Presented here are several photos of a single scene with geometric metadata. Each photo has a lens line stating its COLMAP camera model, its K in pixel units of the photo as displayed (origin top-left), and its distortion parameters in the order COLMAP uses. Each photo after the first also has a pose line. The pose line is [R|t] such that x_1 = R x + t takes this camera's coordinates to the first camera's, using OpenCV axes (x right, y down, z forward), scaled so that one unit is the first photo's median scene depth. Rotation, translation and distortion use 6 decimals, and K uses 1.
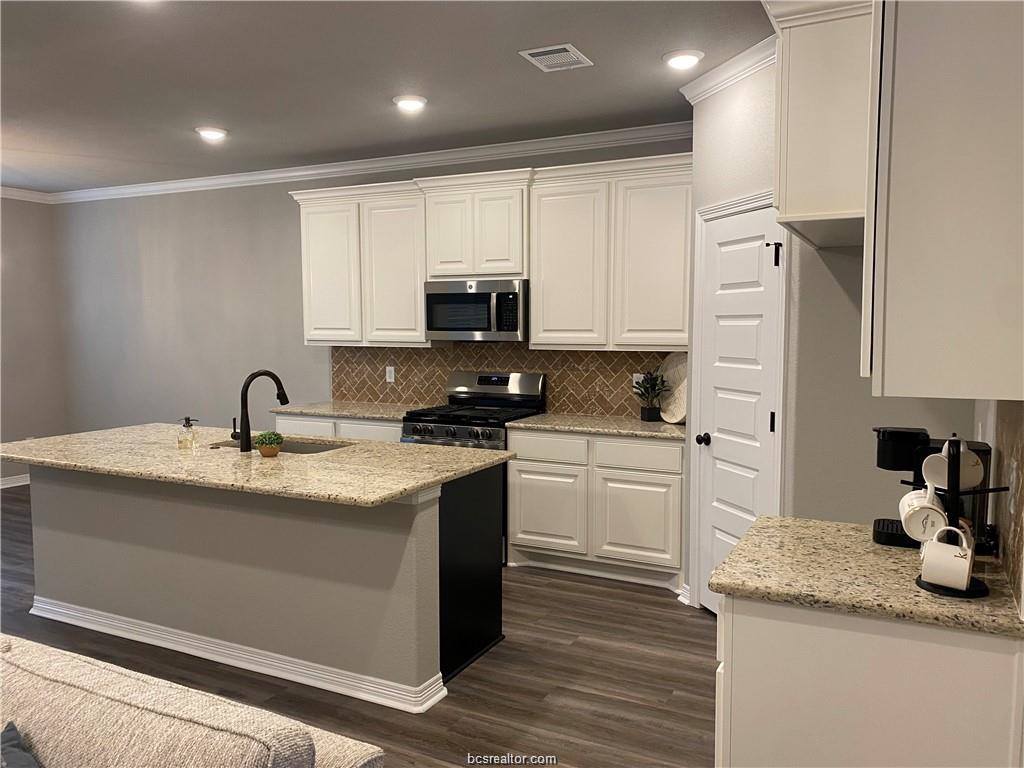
lens RADIAL K [[783.4, 0, 512.0], [0, 783.4, 384.0], [0, 0, 1]] dist [0.174273, -0.341068]
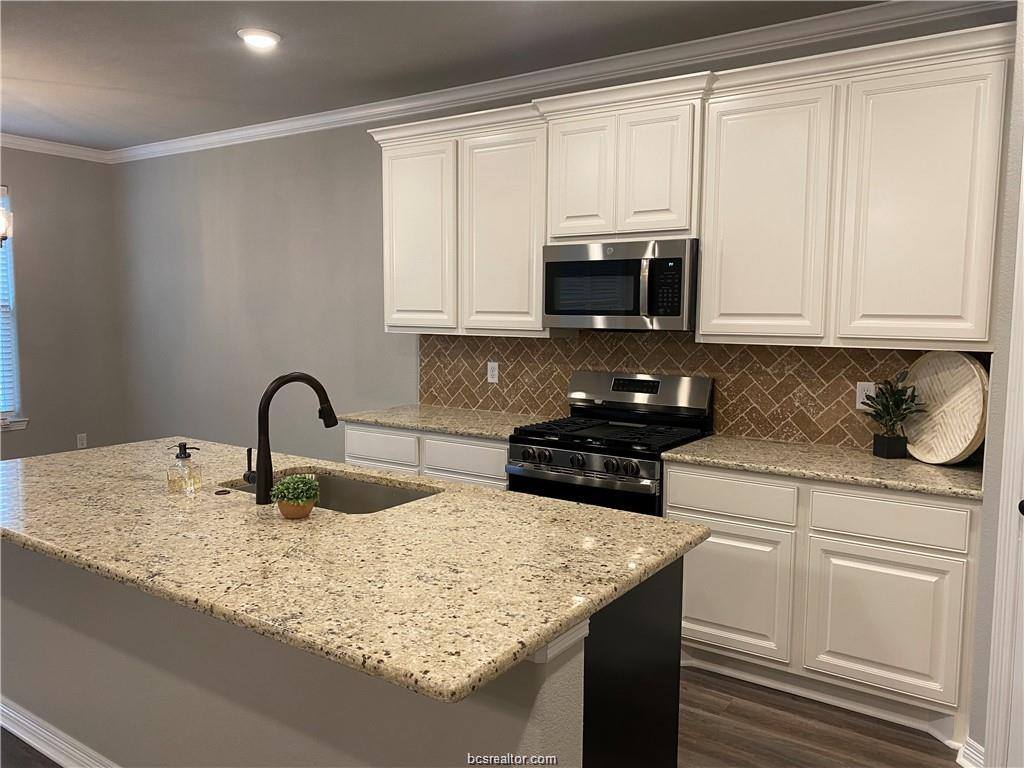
lens RADIAL K [[783.4, 0, 512.0], [0, 783.4, 384.0], [0, 0, 1]] dist [0.174273, -0.341068]
pose [[0.991709, 0.022999, -0.126431, -0.048302], [-0.020975, 0.999630, 0.017314, -0.017193], [0.126783, -0.014518, 0.991824, 0.299486]]
